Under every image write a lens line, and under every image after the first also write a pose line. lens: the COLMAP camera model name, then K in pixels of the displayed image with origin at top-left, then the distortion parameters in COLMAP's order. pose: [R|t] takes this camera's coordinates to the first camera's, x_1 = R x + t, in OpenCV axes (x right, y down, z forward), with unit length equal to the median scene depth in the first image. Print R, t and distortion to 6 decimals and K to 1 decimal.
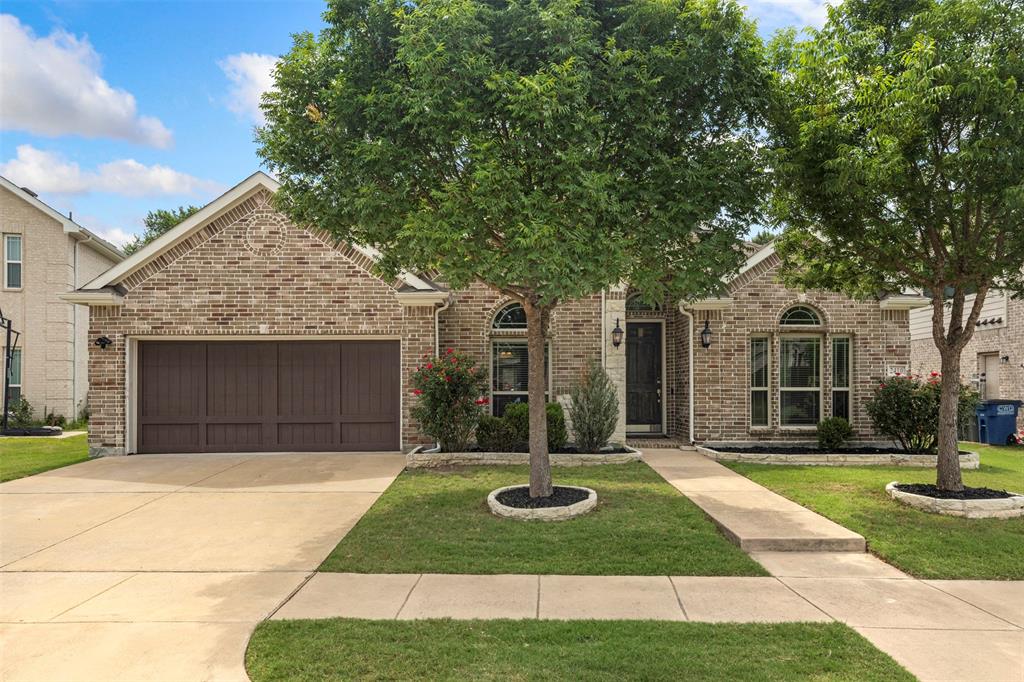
lens RADIAL K [[664.8, 0, 511.9], [0, 664.8, 344.0], [0, 0, 1]] dist [0.001410, 0.007280]
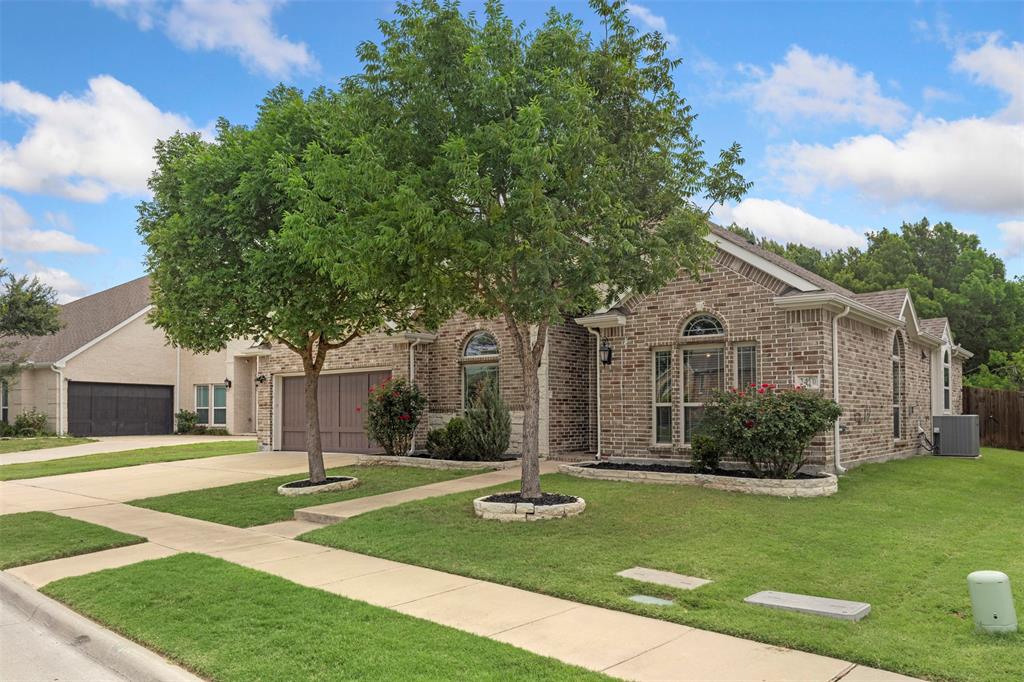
lens RADIAL K [[749.1, 0, 511.2], [0, 749.1, 339.2], [0, 0, 1]] dist [-0.003333, -0.000292]
pose [[0.754368, -0.066040, -0.653121, 0.926736], [0.051732, 0.997813, -0.041142, 0.006051], [0.654410, -0.002751, 0.756135, 0.036035]]
